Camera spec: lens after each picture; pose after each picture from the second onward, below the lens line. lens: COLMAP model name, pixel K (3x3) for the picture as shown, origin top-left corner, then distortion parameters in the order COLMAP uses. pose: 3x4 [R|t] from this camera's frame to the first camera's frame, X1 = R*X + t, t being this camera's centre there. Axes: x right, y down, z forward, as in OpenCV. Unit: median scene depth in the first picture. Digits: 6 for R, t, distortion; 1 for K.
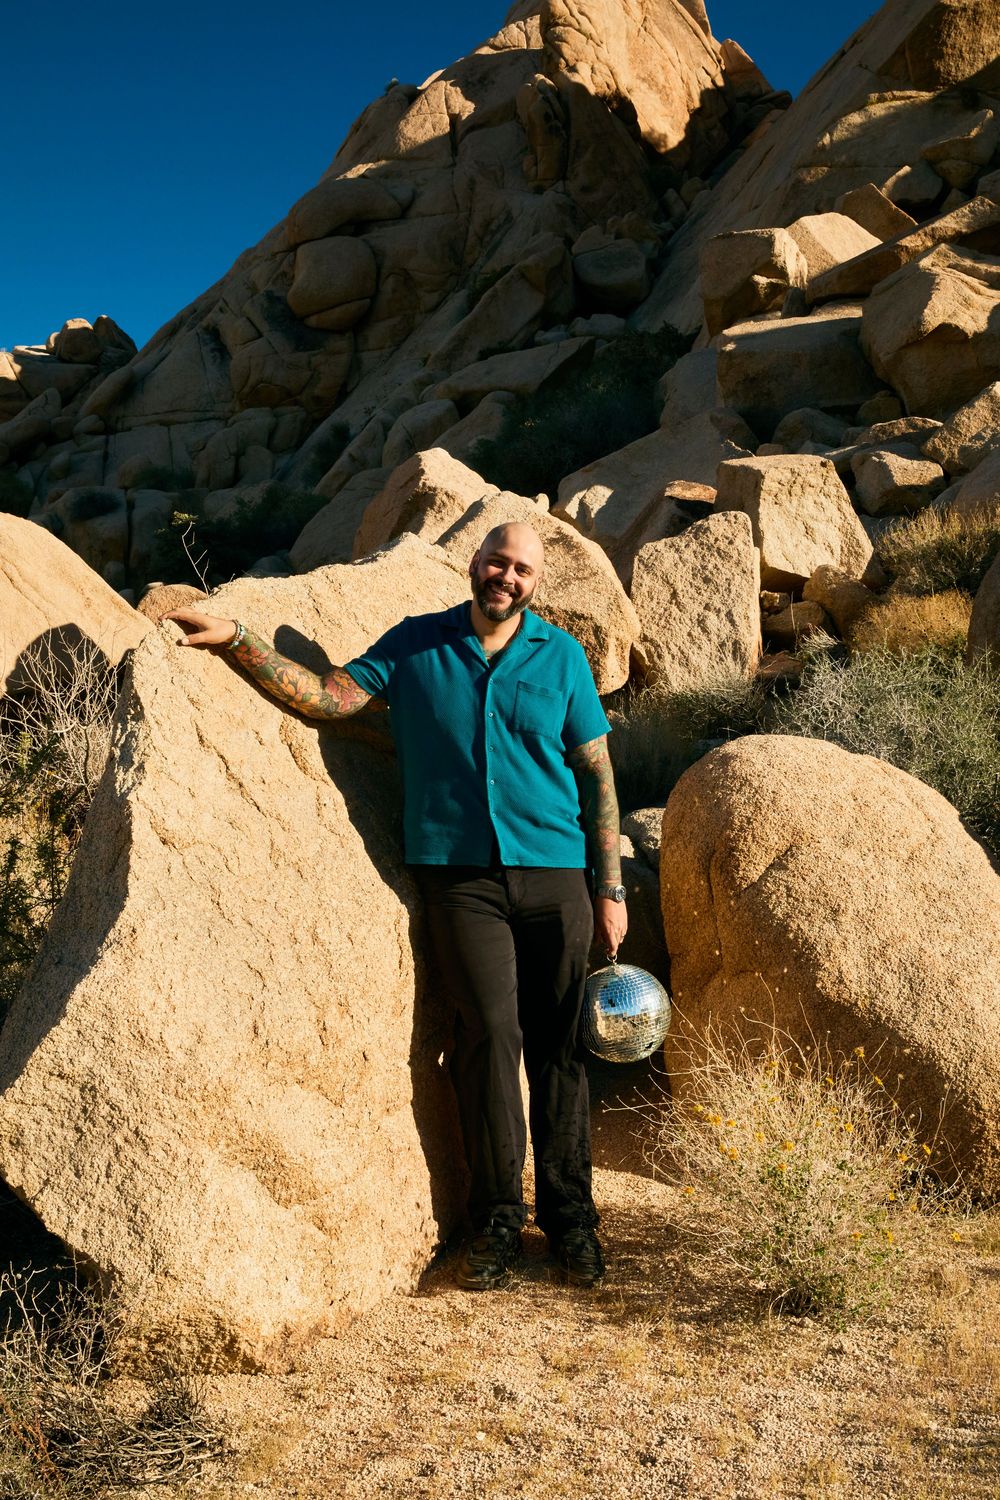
lens RADIAL K [[1871.4, 0, 499.6], [0, 1871.4, 748.4], [0, 0, 1]] dist [0.010563, 0.000000]
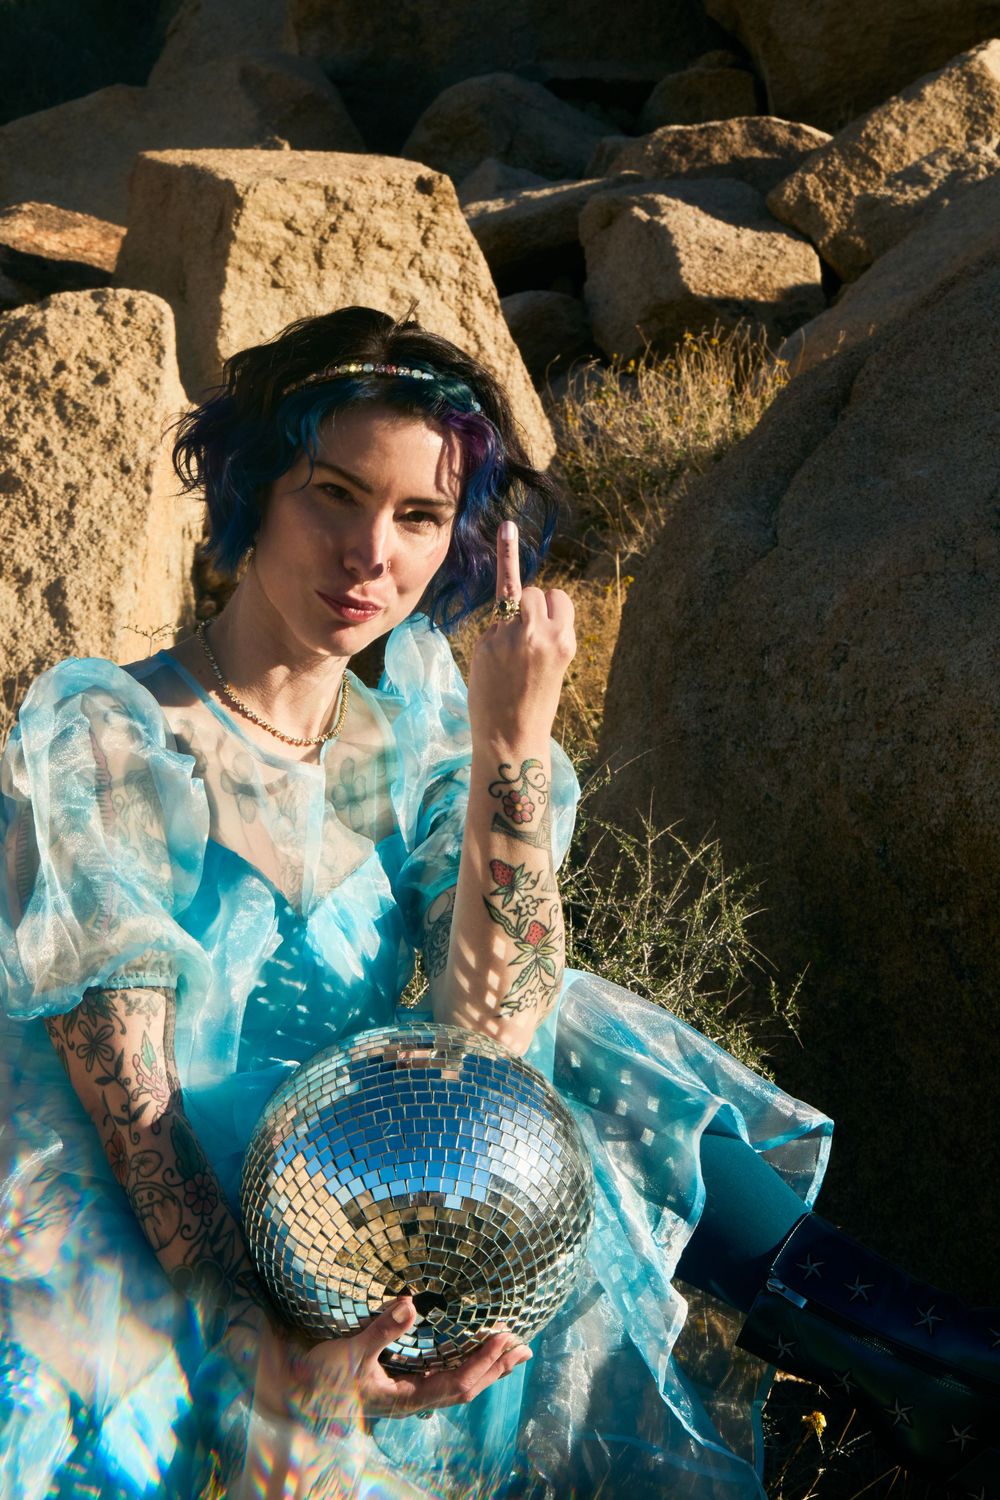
lens RADIAL K [[4320.7, 0, 500.1], [0, 4320.7, 750.4], [0, 0, 1]] dist [-0.054324, 0.000000]
pose [[0.990184, 0.089284, 0.107536, 0.099774], [-0.084519, 0.995261, -0.048090, -0.011698], [-0.111320, 0.038529, 0.993037, 0.200369]]
